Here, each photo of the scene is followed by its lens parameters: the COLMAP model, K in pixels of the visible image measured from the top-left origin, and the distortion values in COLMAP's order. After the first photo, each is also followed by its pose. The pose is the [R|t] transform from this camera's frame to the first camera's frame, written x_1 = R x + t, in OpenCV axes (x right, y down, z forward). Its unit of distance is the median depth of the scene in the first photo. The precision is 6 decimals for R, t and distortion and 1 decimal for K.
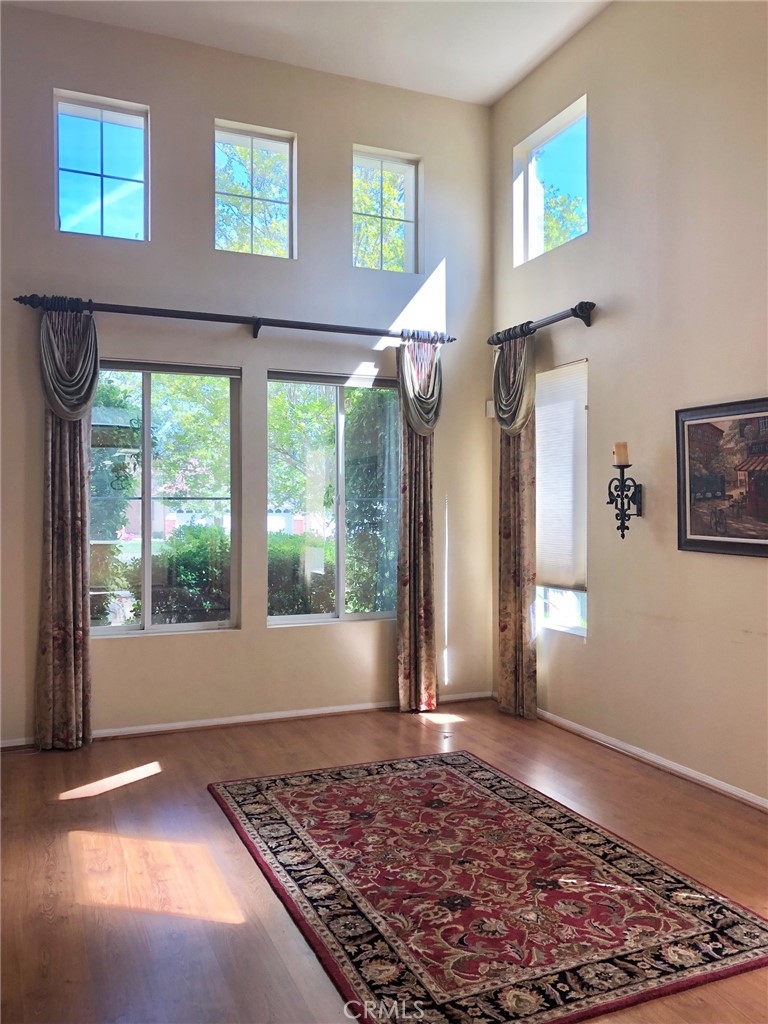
lens RADIAL K [[848.7, 0, 378.5], [0, 848.7, 504.4], [0, 0, 1]] dist [0.067122, -0.052594]
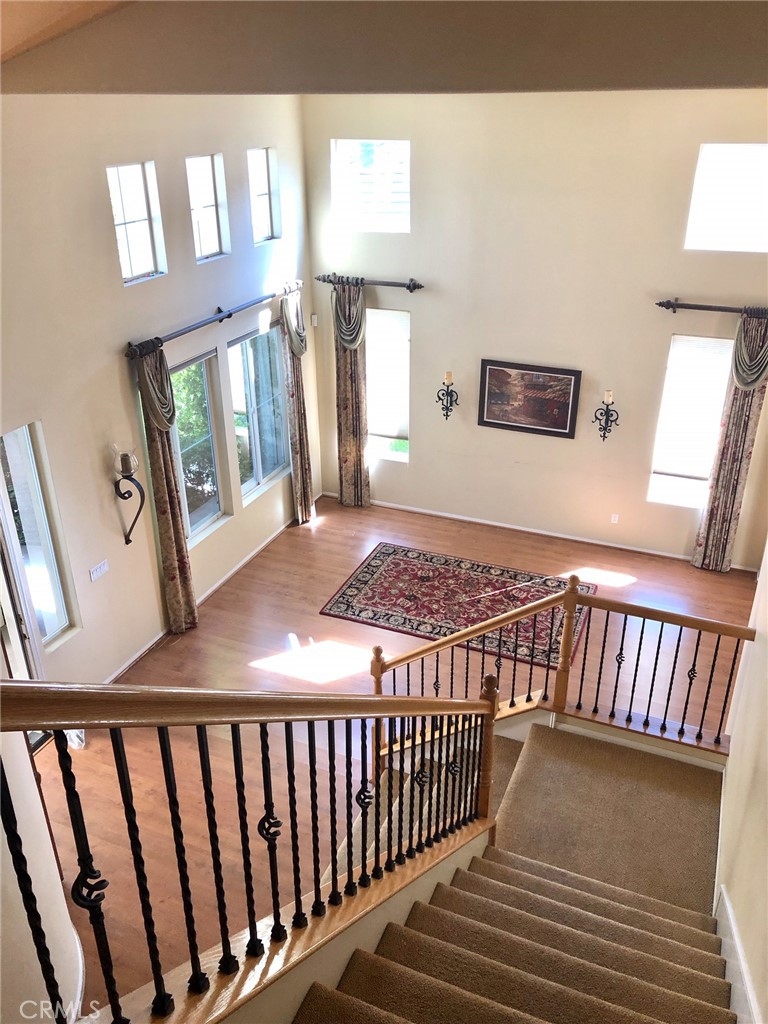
lens RADIAL K [[848.7, 0, 386.9], [0, 848.7, 513.4], [0, 0, 1]] dist [0.067122, -0.052594]
pose [[0.705292, -0.318971, 0.633104, -1.033294], [-0.001730, 0.892281, 0.451477, -0.603114], [-0.708915, -0.319519, 0.628766, -0.169598]]
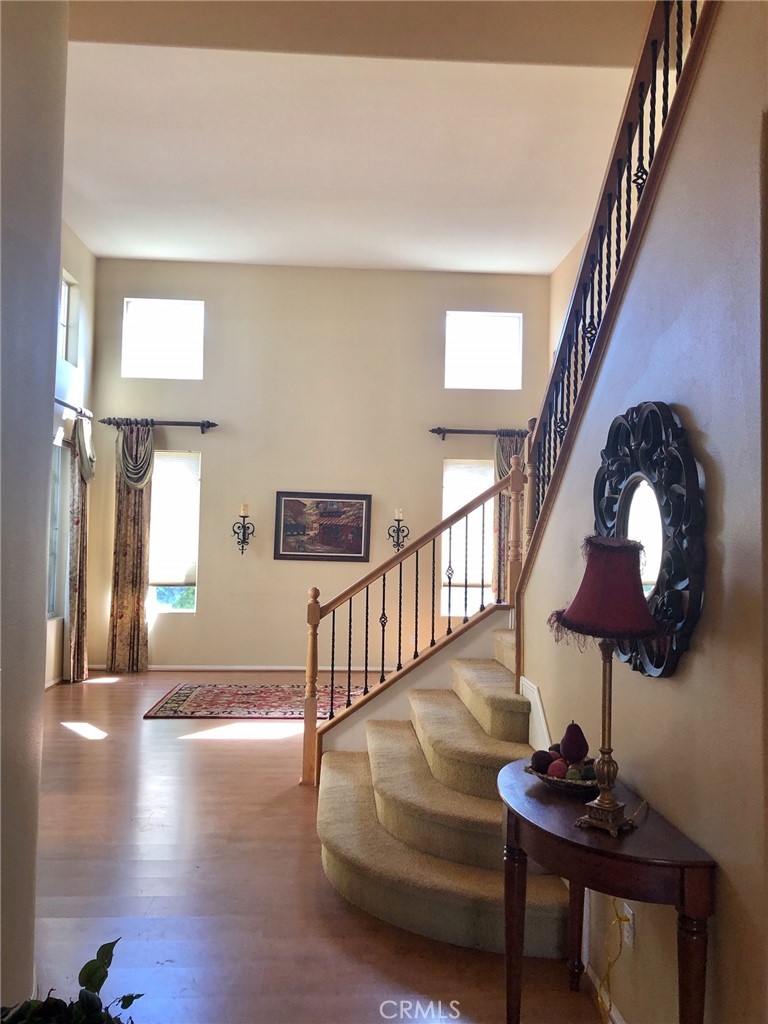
lens RADIAL K [[848.7, 0, 426.1], [0, 848.7, 479.0], [0, 0, 1]] dist [0.067122, -0.052594]
pose [[0.296547, 0.052310, 0.953584, -1.336456], [-0.026856, 0.998561, -0.046426, -0.048455], [-0.954640, -0.011842, 0.297525, 0.042153]]
